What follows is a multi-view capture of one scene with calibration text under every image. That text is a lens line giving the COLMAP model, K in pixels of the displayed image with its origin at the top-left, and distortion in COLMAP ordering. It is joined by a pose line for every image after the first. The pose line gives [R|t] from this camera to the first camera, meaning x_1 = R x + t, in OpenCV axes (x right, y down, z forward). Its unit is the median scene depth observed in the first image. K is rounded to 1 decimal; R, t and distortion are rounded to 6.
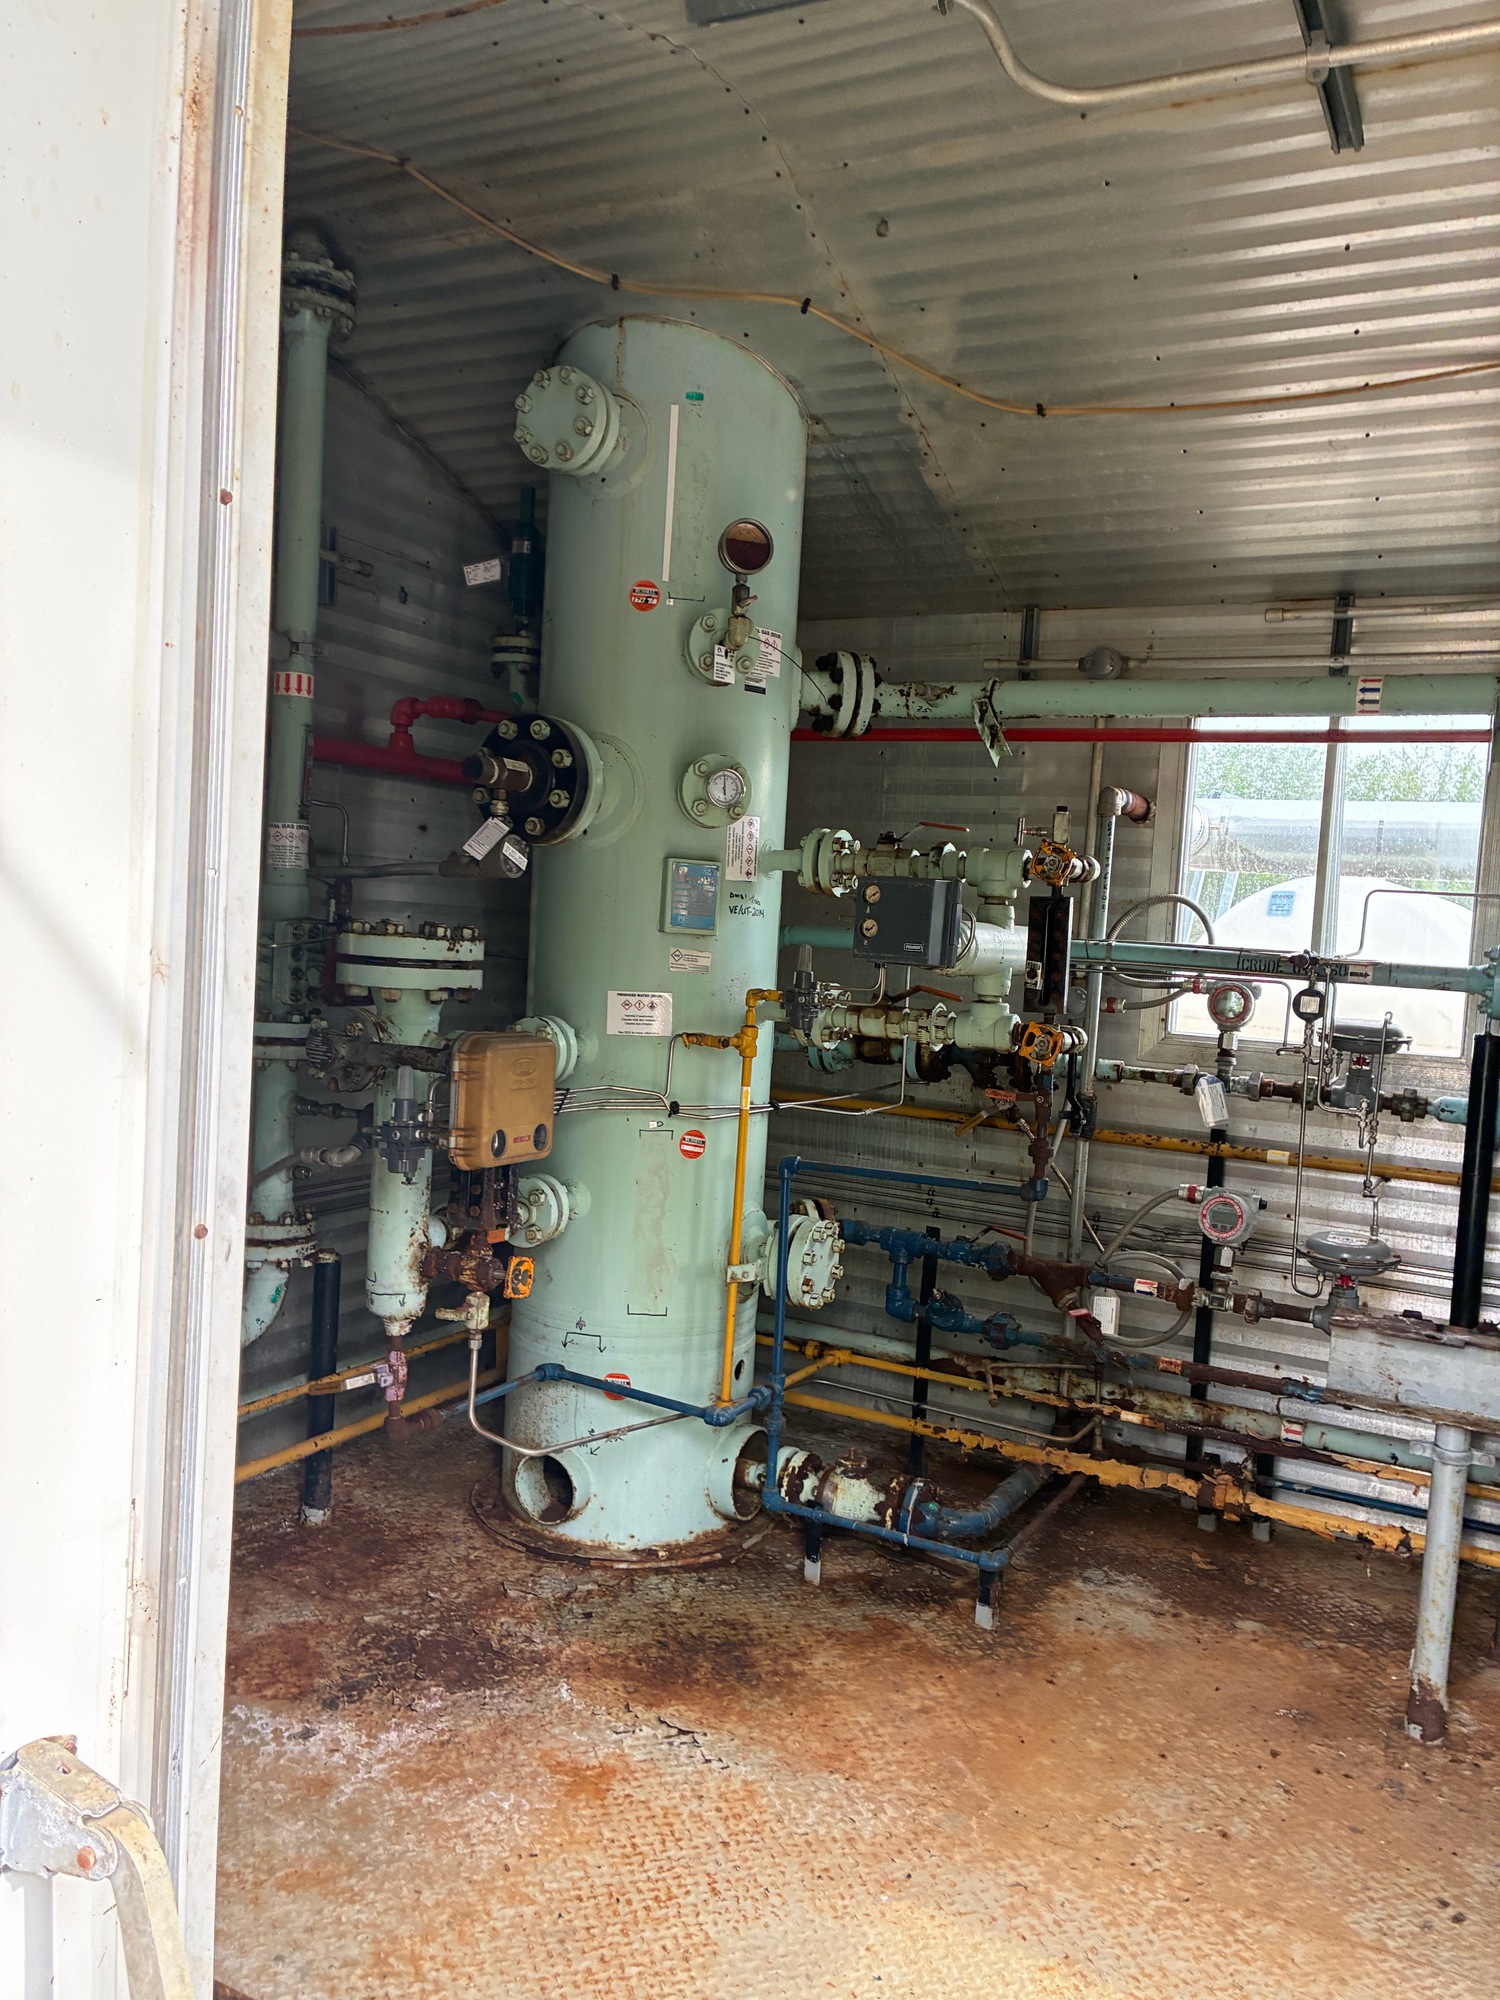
lens RADIAL K [[1524.2, 0, 748.2], [0, 1524.2, 1014.8], [0, 0, 1]] dist [0.024218, -0.006289]
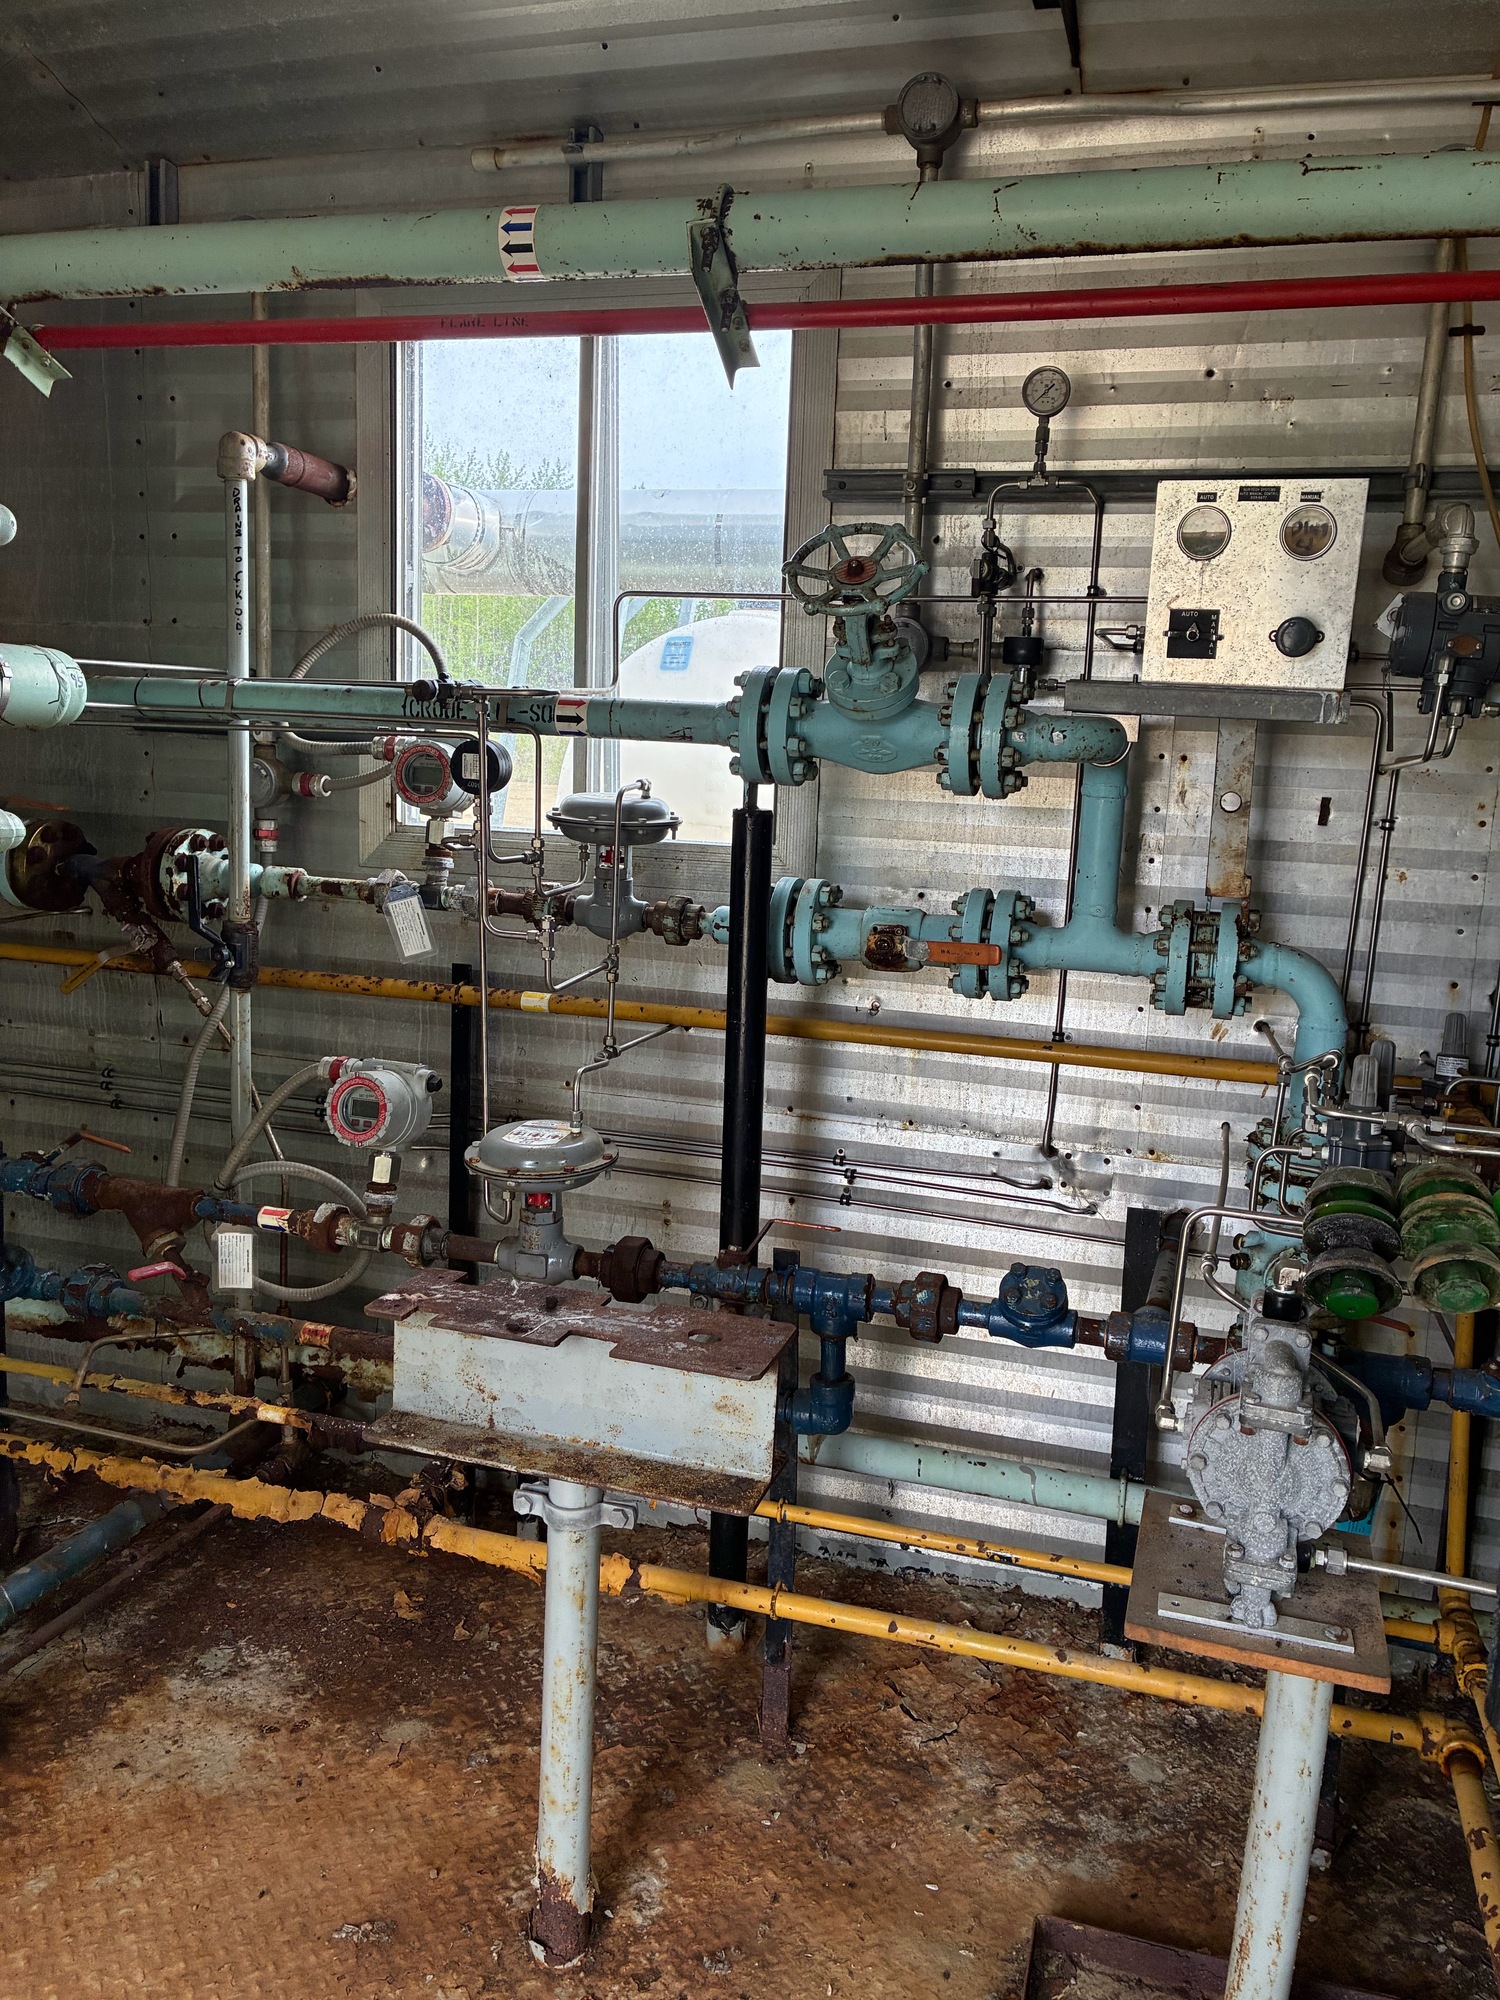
lens RADIAL K [[1521.0, 0, 751.6], [0, 1521.0, 986.6], [0, 0, 1]] dist [0.068945, -0.085017]
pose [[0.982378, -0.048256, 0.180569, 0.357071], [0.029843, 0.994199, 0.103332, 0.021064], [-0.184508, -0.096123, 0.978119, 0.354417]]
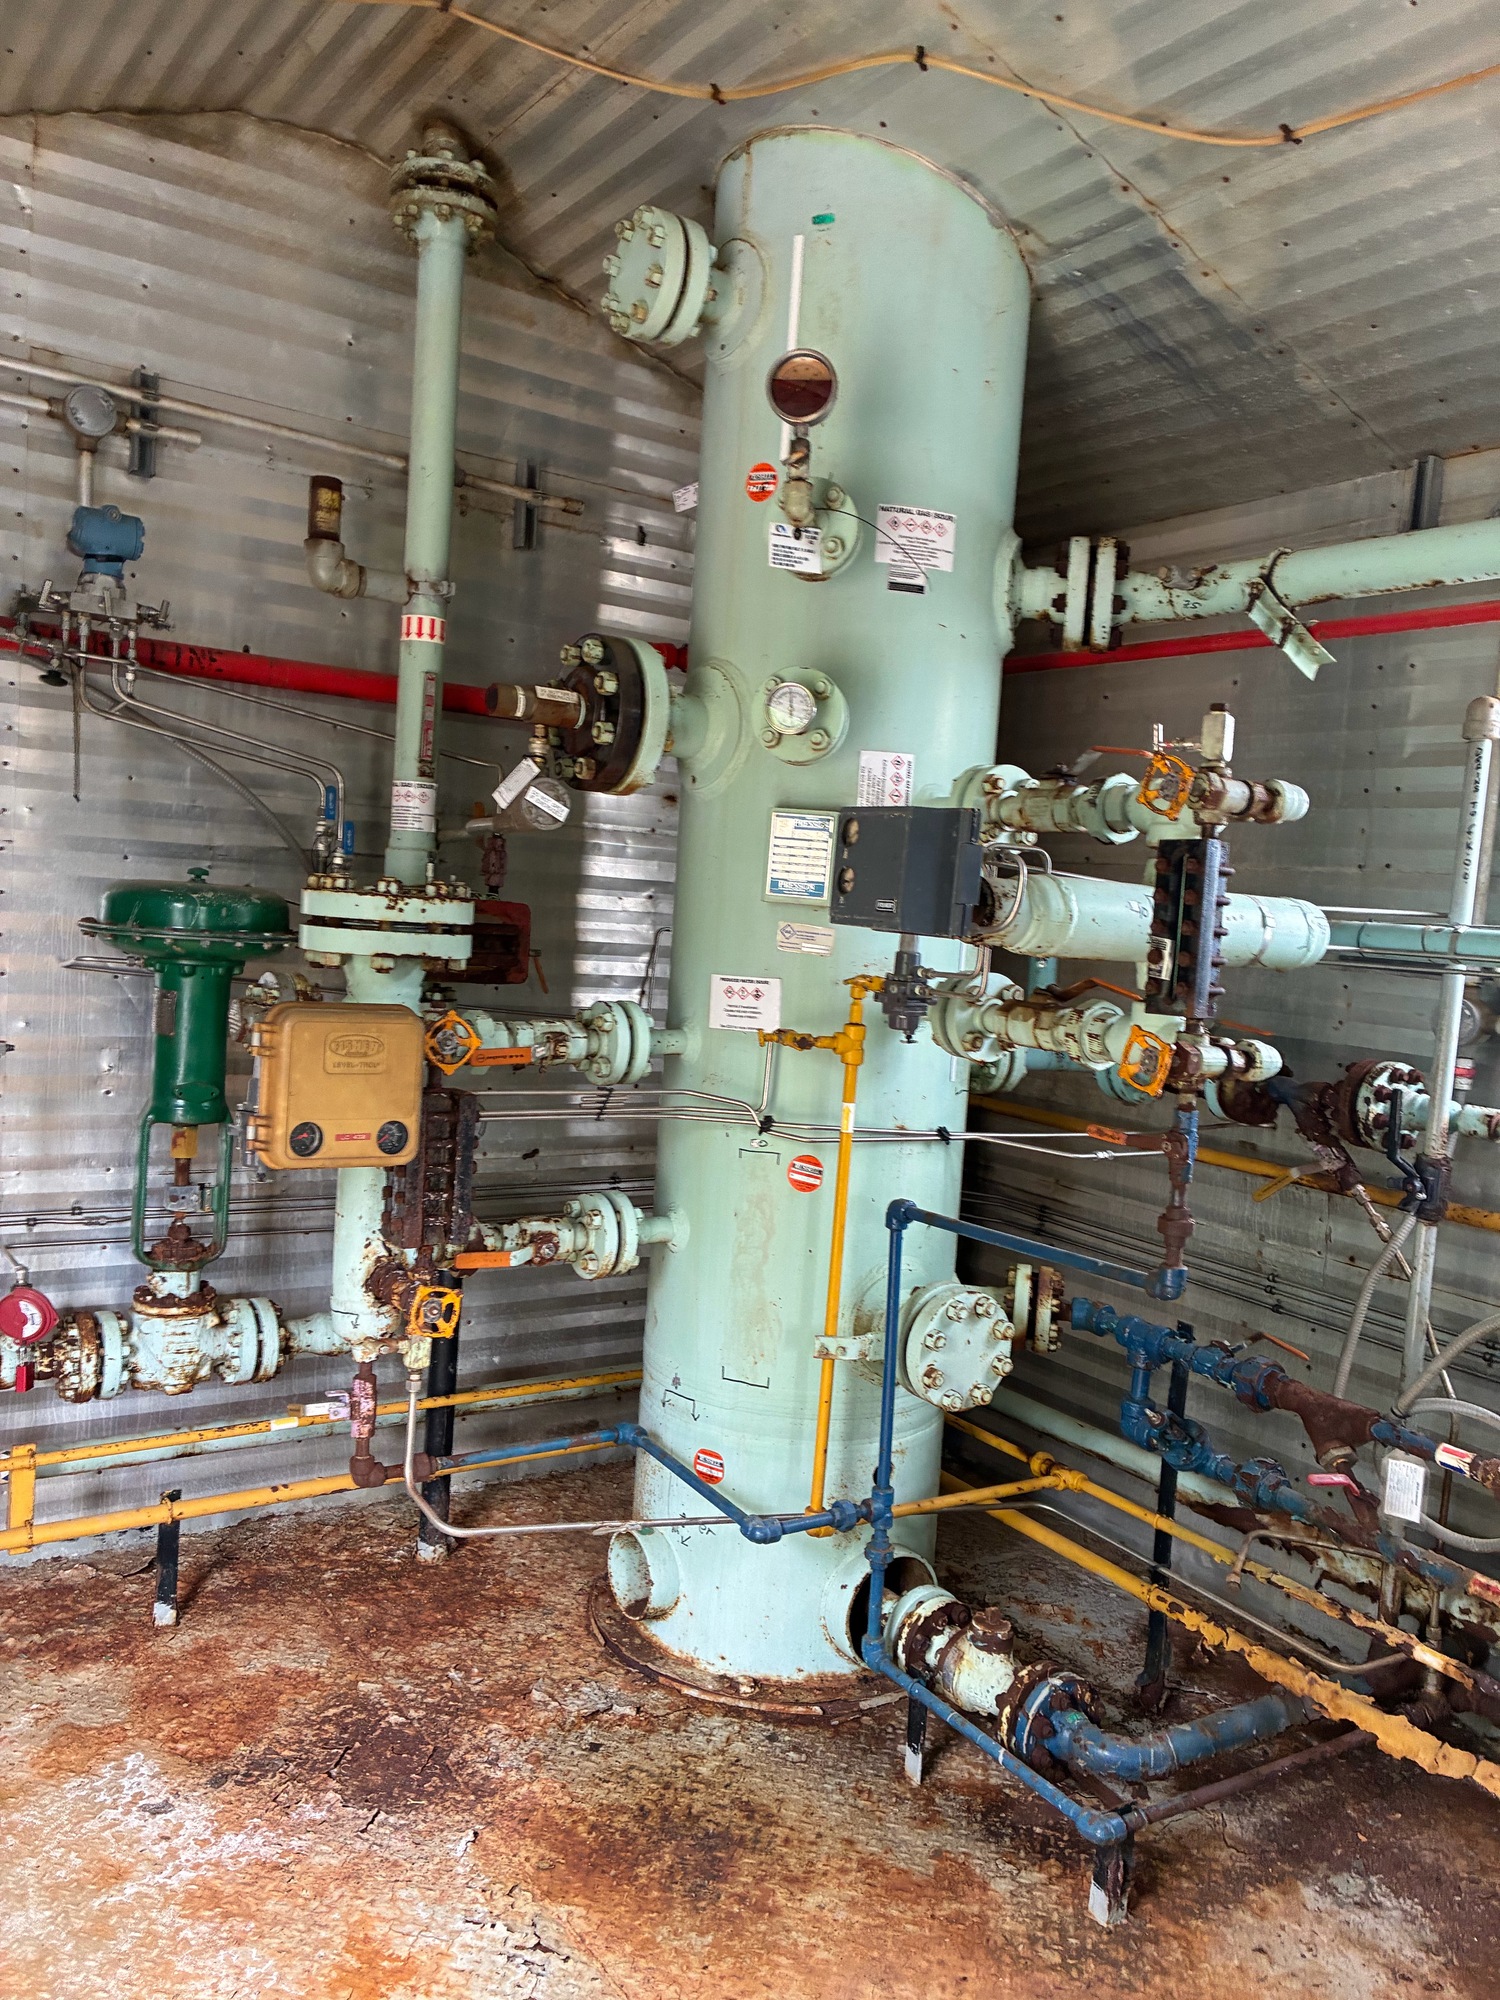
lens RADIAL K [[1518.3, 0, 753.8], [0, 1518.3, 1002.6], [0, 0, 1]] dist [0.049802, -0.059762]
pose [[0.879070, 0.034598, -0.475436, 0.311575], [-0.046803, 0.998808, -0.013854, 0.009397], [0.474390, 0.034431, 0.879641, 0.297059]]
